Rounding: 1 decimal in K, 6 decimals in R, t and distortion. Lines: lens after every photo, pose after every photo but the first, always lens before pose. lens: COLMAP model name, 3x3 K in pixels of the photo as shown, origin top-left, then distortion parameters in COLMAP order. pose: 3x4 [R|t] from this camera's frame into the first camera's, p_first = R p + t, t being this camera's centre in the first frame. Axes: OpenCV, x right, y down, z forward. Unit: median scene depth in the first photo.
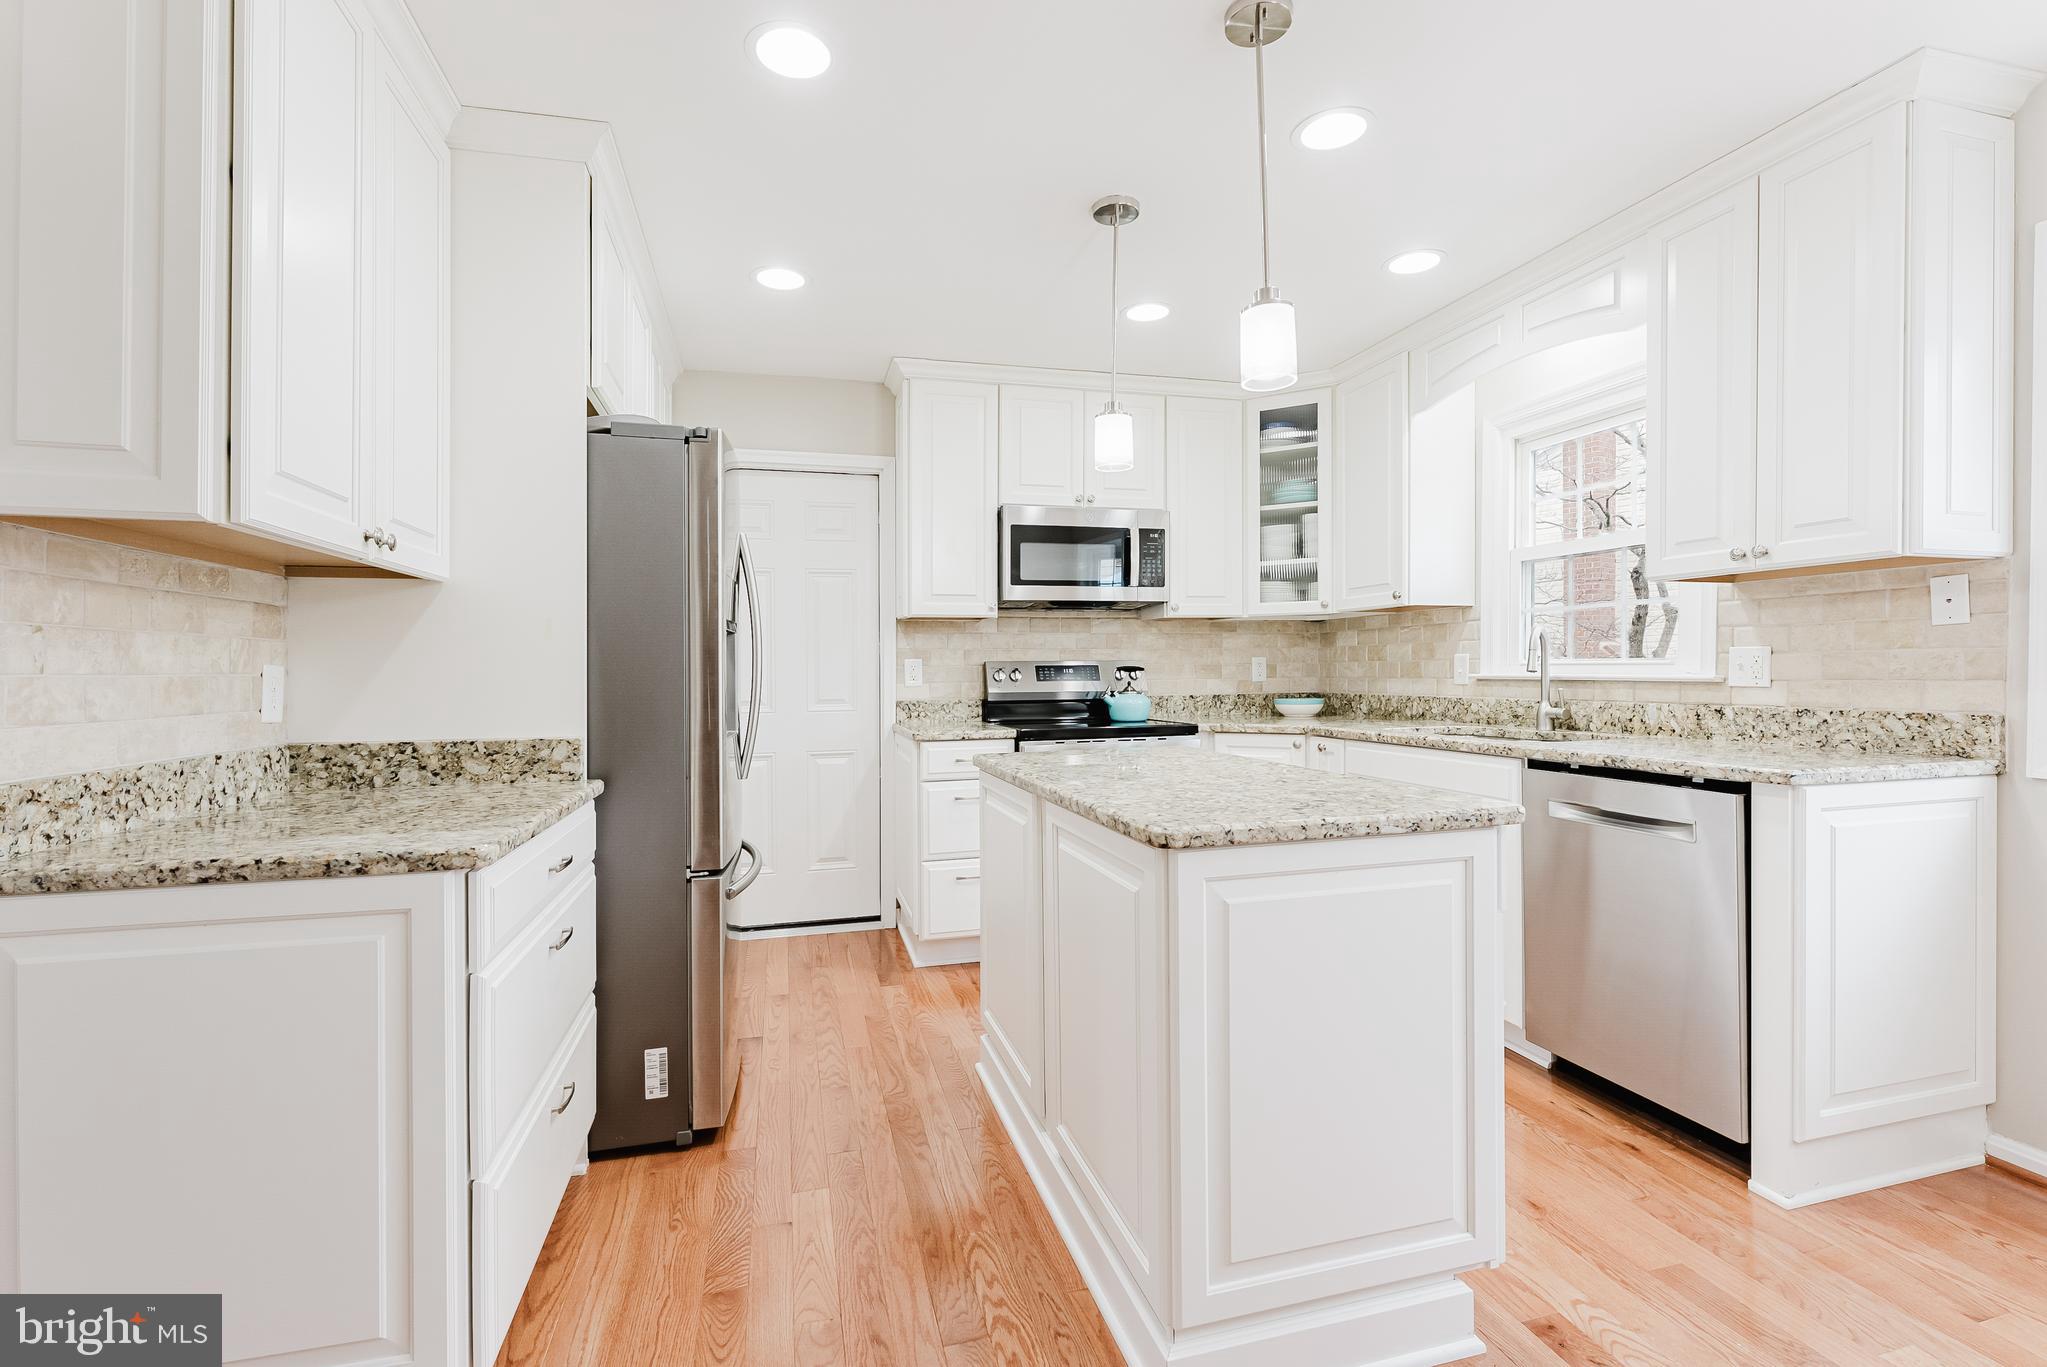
lens RADIAL K [[918.5, 0, 1023.6], [0, 918.5, 677.6], [0, 0, 1]] dist [-0.000209, -0.000156]
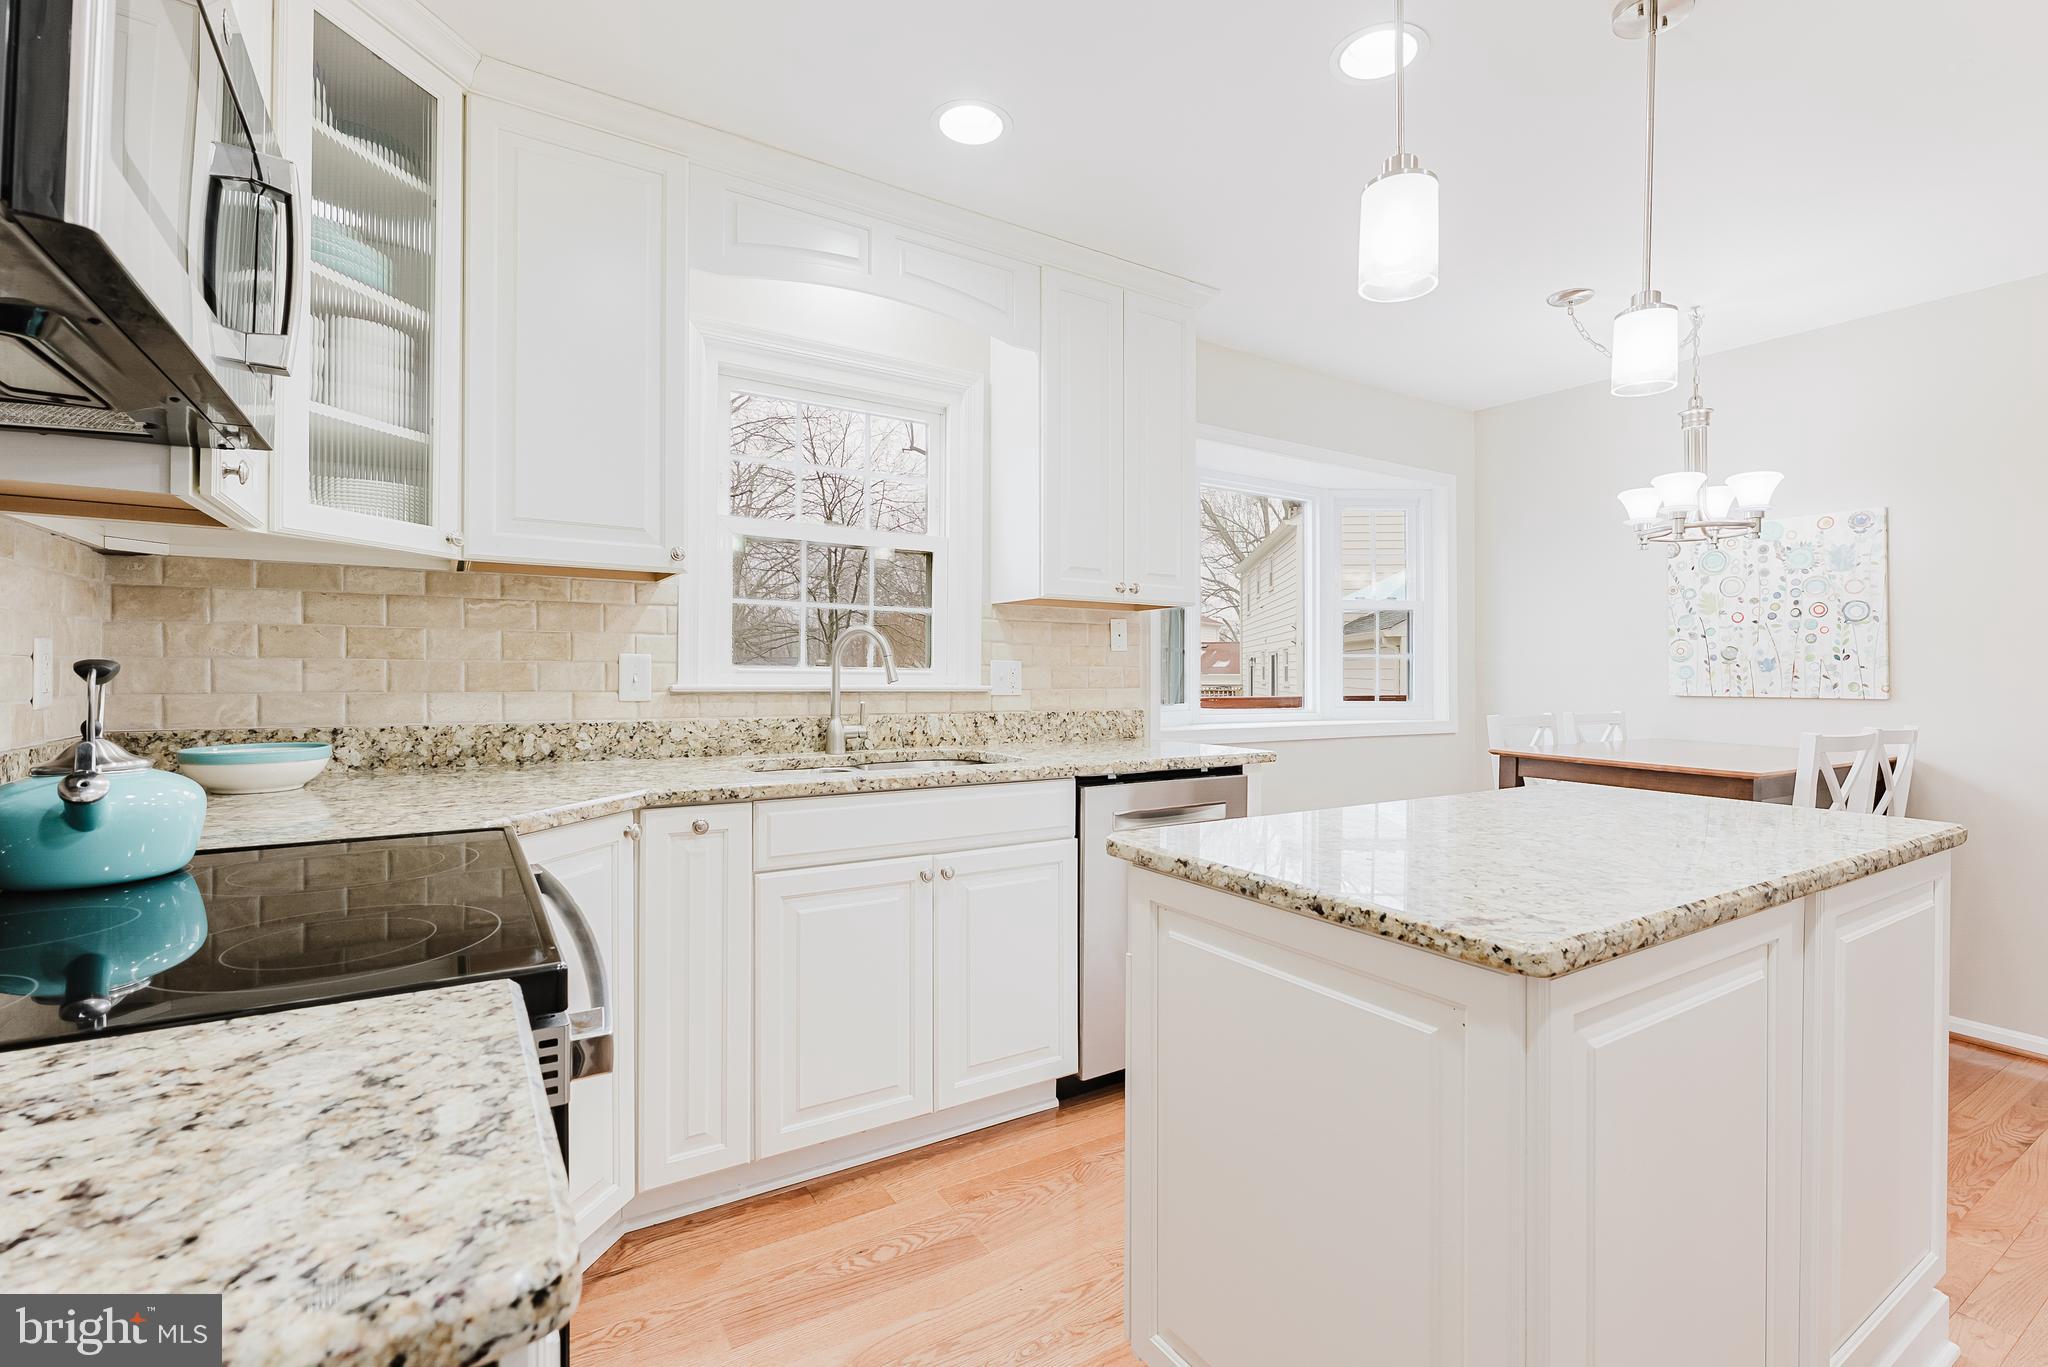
lens RADIAL K [[919.0, 0, 1022.1], [0, 919.0, 669.1], [0, 0, 1]] dist [-0.000209, -0.000156]
pose [[-0.291832, 0.012600, 0.956387, -0.291439], [0.003470, 0.999921, -0.012115, -0.008054], [-0.956463, -0.000217, -0.291853, 1.206248]]
